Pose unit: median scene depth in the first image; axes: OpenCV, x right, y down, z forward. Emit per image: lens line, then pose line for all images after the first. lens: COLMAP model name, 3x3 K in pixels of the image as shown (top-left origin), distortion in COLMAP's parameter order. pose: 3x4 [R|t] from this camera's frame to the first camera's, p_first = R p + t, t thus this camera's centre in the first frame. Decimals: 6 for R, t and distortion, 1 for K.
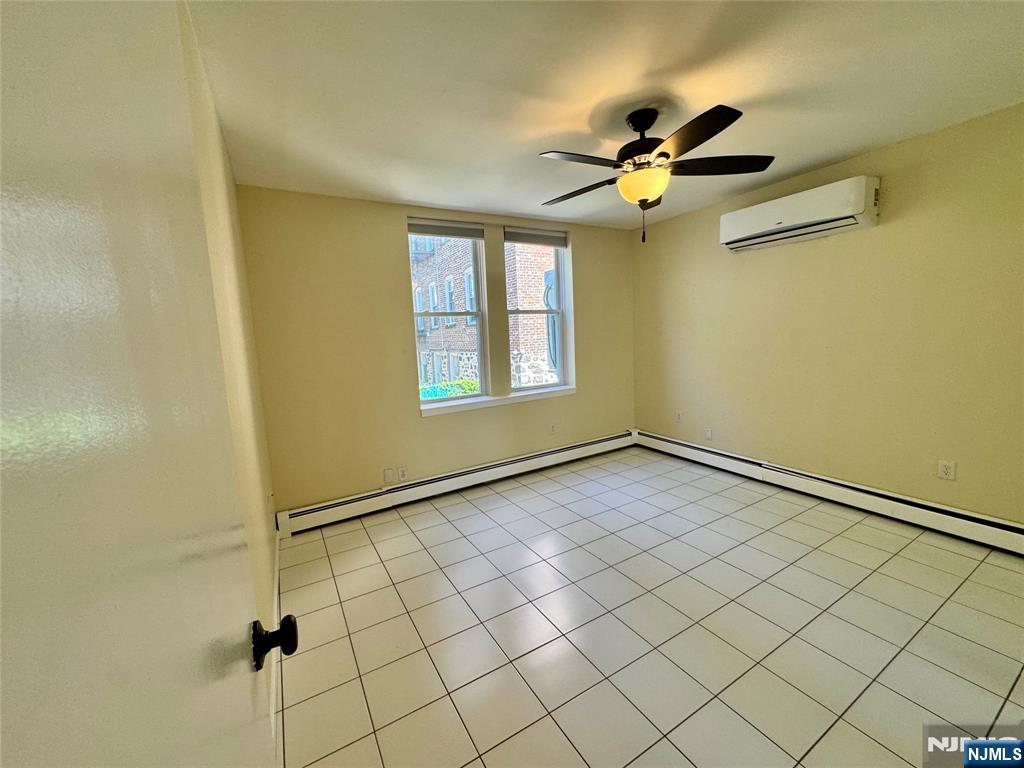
lens RADIAL K [[410.8, 0, 512.0], [0, 410.8, 384.0], [0, 0, 1]] dist [-0.000332, -0.000241]
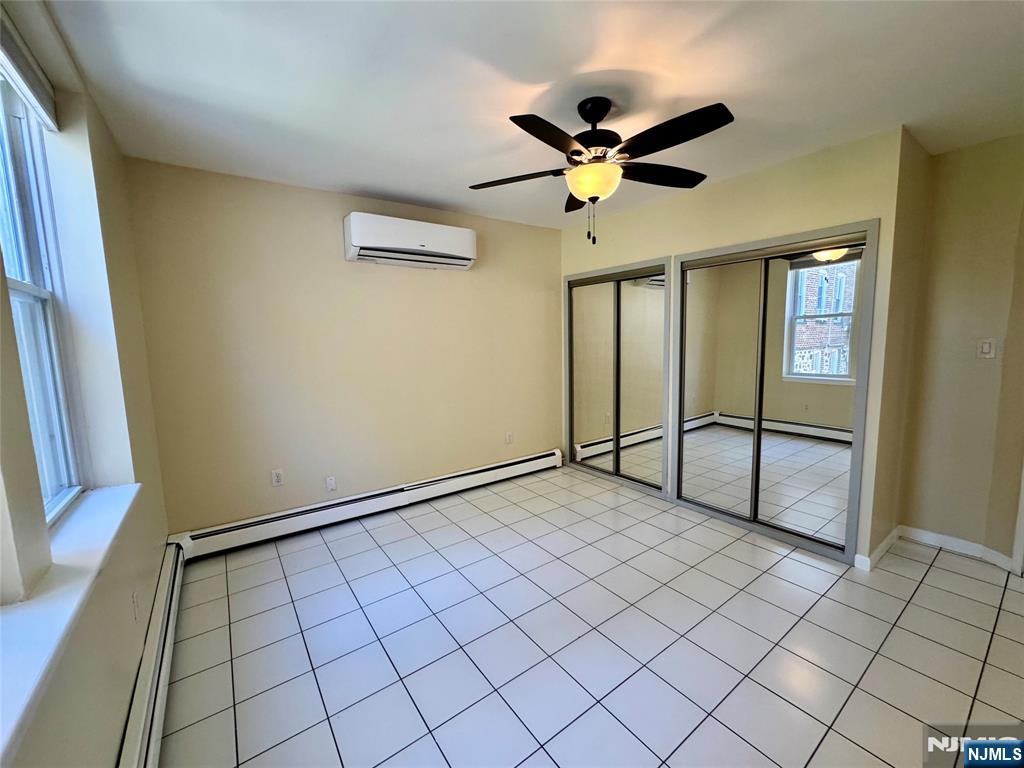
lens RADIAL K [[410.8, 0, 512.0], [0, 410.8, 384.0], [0, 0, 1]] dist [-0.000332, -0.000241]
pose [[-0.096951, -0.066518, 0.993064, -0.427030], [0.150496, 0.985312, 0.080692, -0.102454], [-0.983845, 0.157275, -0.085516, 0.952157]]
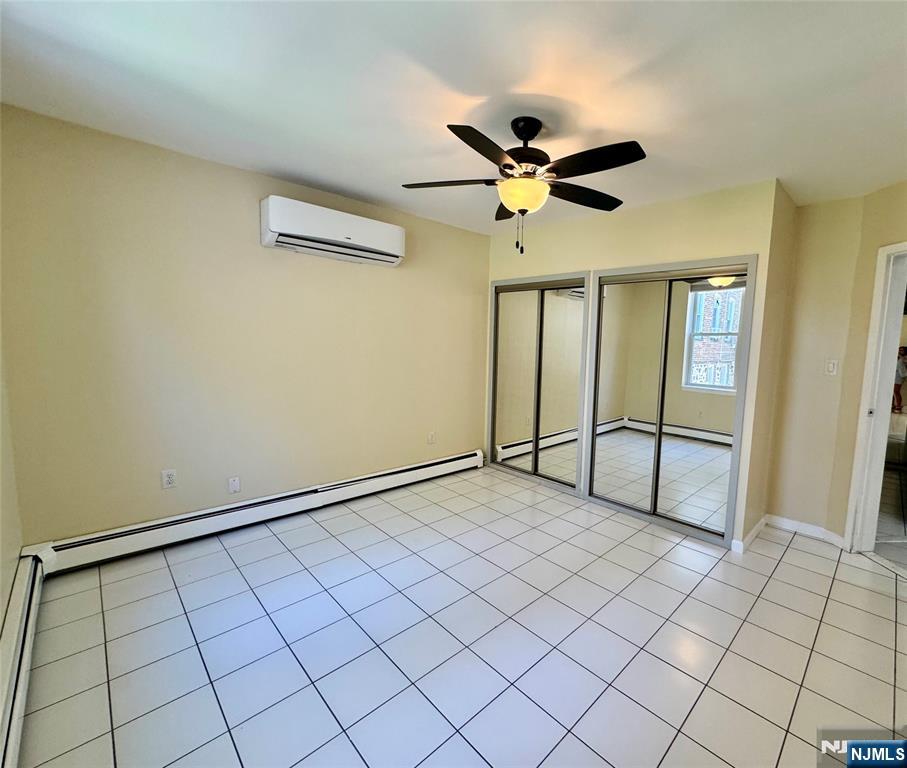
lens RADIAL K [[409.7, 0, 510.2], [0, 409.7, 383.4], [0, 0, 1]] dist [0.000801, -0.000088]
pose [[-0.274434, -0.064842, 0.959417, -0.448310], [0.100272, 0.990355, 0.095615, -0.100702], [-0.956364, 0.122442, -0.265285, 0.961889]]
